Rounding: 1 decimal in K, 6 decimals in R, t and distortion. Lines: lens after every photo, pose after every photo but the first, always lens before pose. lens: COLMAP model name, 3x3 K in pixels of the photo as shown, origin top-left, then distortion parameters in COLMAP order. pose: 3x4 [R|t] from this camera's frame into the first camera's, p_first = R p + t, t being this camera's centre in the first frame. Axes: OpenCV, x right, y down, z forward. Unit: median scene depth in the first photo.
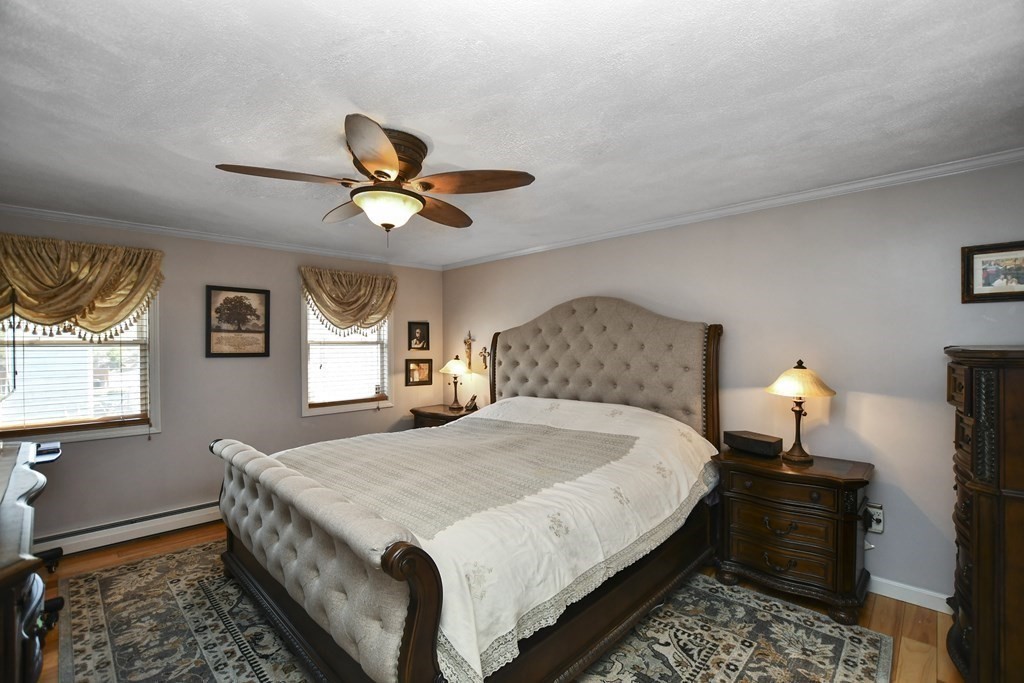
lens RADIAL K [[456.3, 0, 511.0], [0, 456.3, 343.0], [0, 0, 1]] dist [-0.017843, -0.000906]
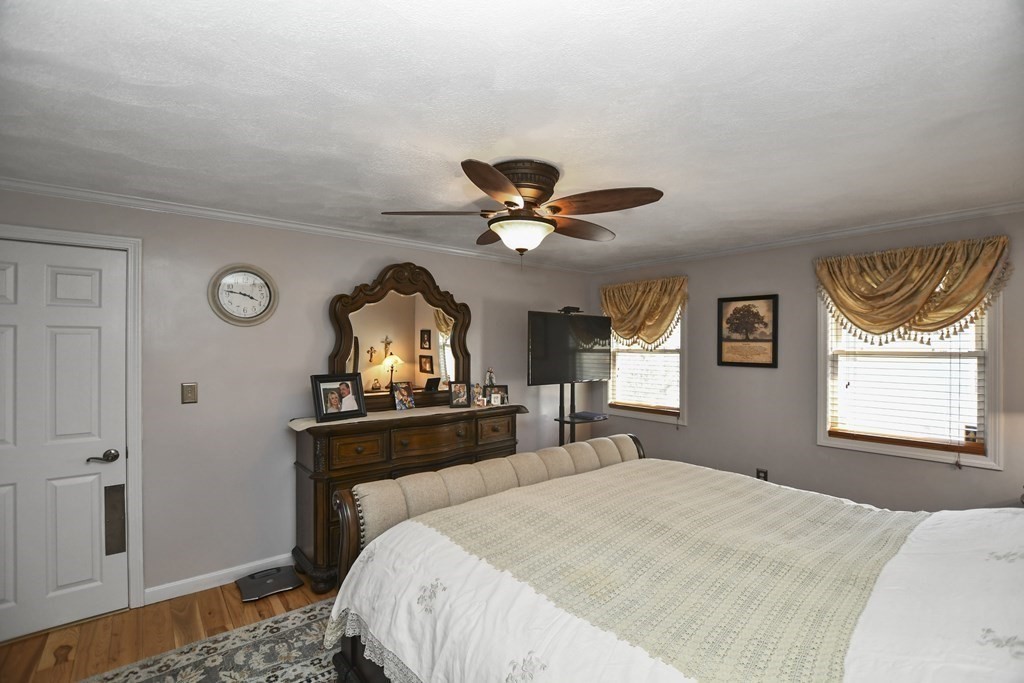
lens RADIAL K [[456.3, 0, 514.8], [0, 456.3, 337.3], [0, 0, 1]] dist [-0.017843, -0.000906]
pose [[-0.089331, -0.013755, -0.995907, 0.421363], [-0.000670, 0.999905, -0.013750, -0.018580], [0.996002, -0.000561, -0.089331, 0.576134]]
